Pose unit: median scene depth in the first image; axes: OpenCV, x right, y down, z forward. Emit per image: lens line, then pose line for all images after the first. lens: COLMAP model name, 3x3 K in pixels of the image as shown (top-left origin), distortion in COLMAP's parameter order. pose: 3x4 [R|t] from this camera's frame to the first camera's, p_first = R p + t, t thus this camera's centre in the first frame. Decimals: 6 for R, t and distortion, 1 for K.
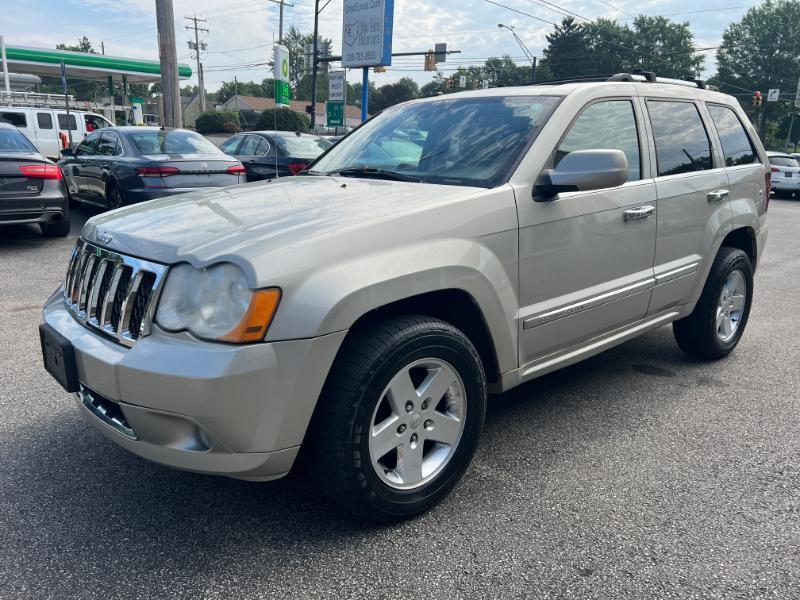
lens RADIAL K [[604.8, 0, 405.2], [0, 604.8, 297.7], [0, 0, 1]] dist [0.046765, -0.053129]
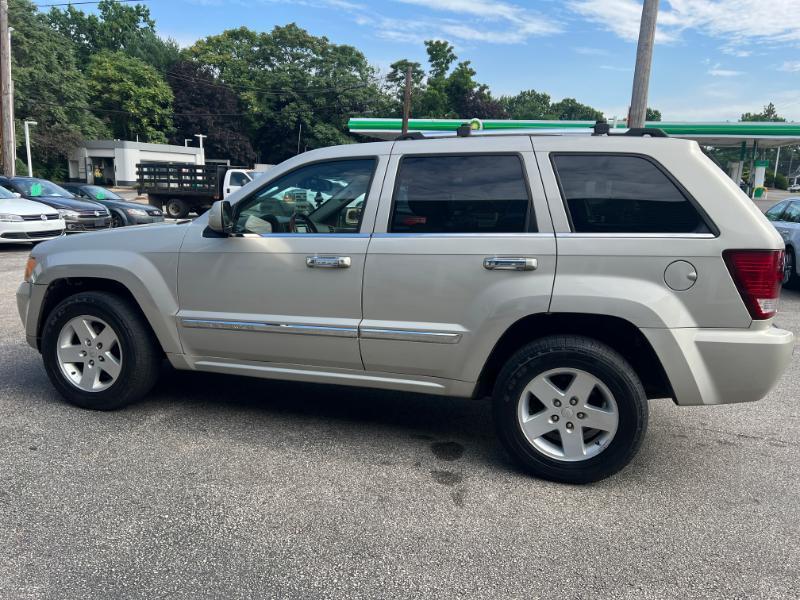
lens RADIAL K [[604.8, 0, 399.8], [0, 604.8, 301.1], [0, 0, 1]] dist [0.046765, -0.053129]
pose [[0.535965, 0.146265, -0.831473, 0.249520], [-0.225011, 0.974001, 0.026296, -0.023565], [0.813702, 0.172997, 0.554942, 0.095969]]
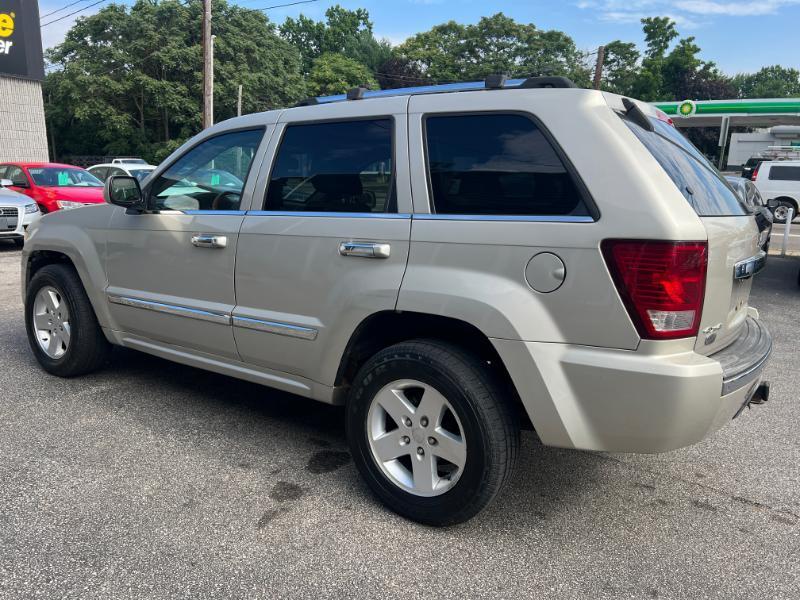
lens RADIAL K [[604.8, 0, 403.9], [0, 604.8, 300.7], [0, 0, 1]] dist [0.046765, -0.053129]
pose [[0.234983, 0.180559, -0.955082, 0.264111], [-0.260856, 0.958264, 0.116981, -0.045399], [0.936342, 0.221650, 0.272276, 0.193587]]
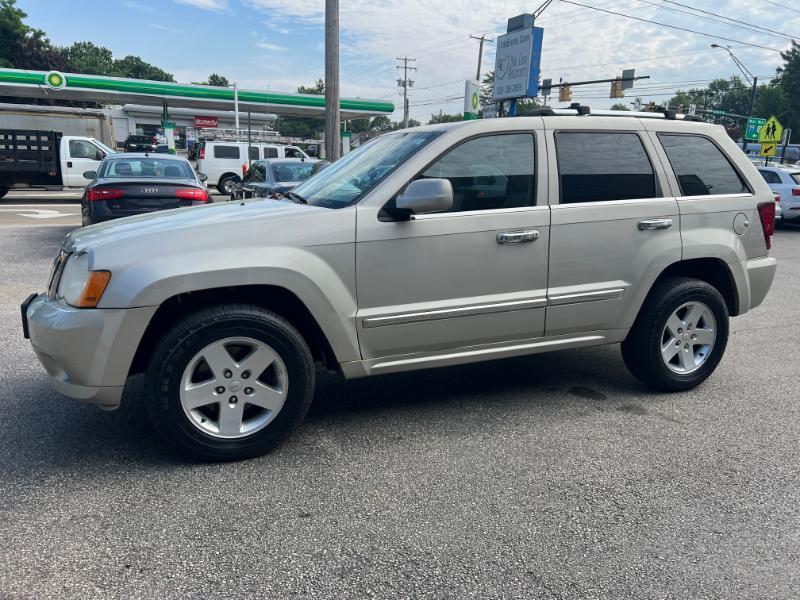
lens RADIAL K [[604.8, 0, 408.5], [0, 604.8, 297.3], [0, 0, 1]] dist [0.046765, -0.053129]
pose [[0.947890, 0.066176, -0.311649, 0.099618], [-0.080082, 0.996274, -0.032020, 0.003722], [0.308369, 0.055309, 0.949658, -0.015499]]
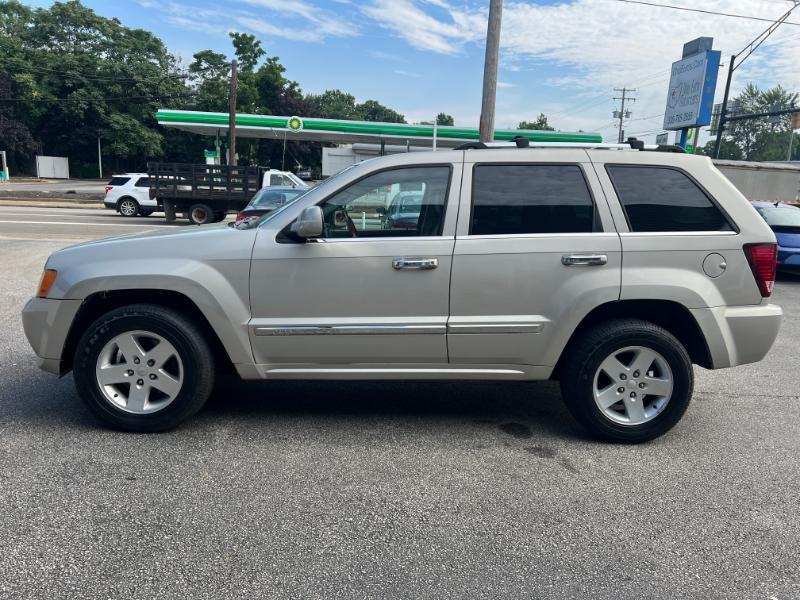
lens RADIAL K [[604.8, 0, 402.4], [0, 604.8, 300.4], [0, 0, 1]] dist [0.046765, -0.053129]
pose [[0.773342, 0.114235, -0.623612, 0.198041], [-0.173036, 0.984319, -0.034272, -0.005171], [0.609918, 0.134412, 0.780982, 0.020881]]
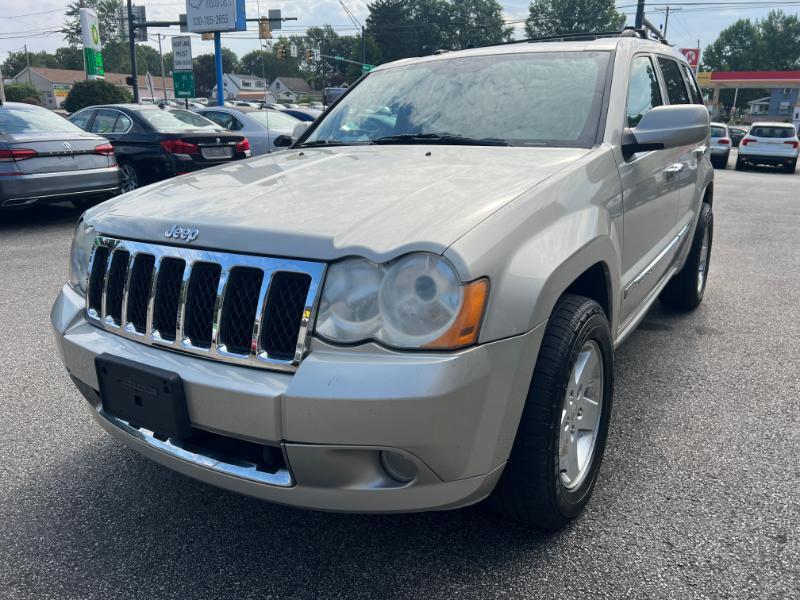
lens RADIAL K [[604.8, 0, 402.0], [0, 604.8, 299.9], [0, 0, 1]] dist [0.046765, -0.053129]
pose [[0.963791, -0.100448, 0.247016, -0.057573], [0.089220, 0.994421, 0.056268, -0.004660], [-0.251290, -0.032192, 0.967376, 0.025546]]
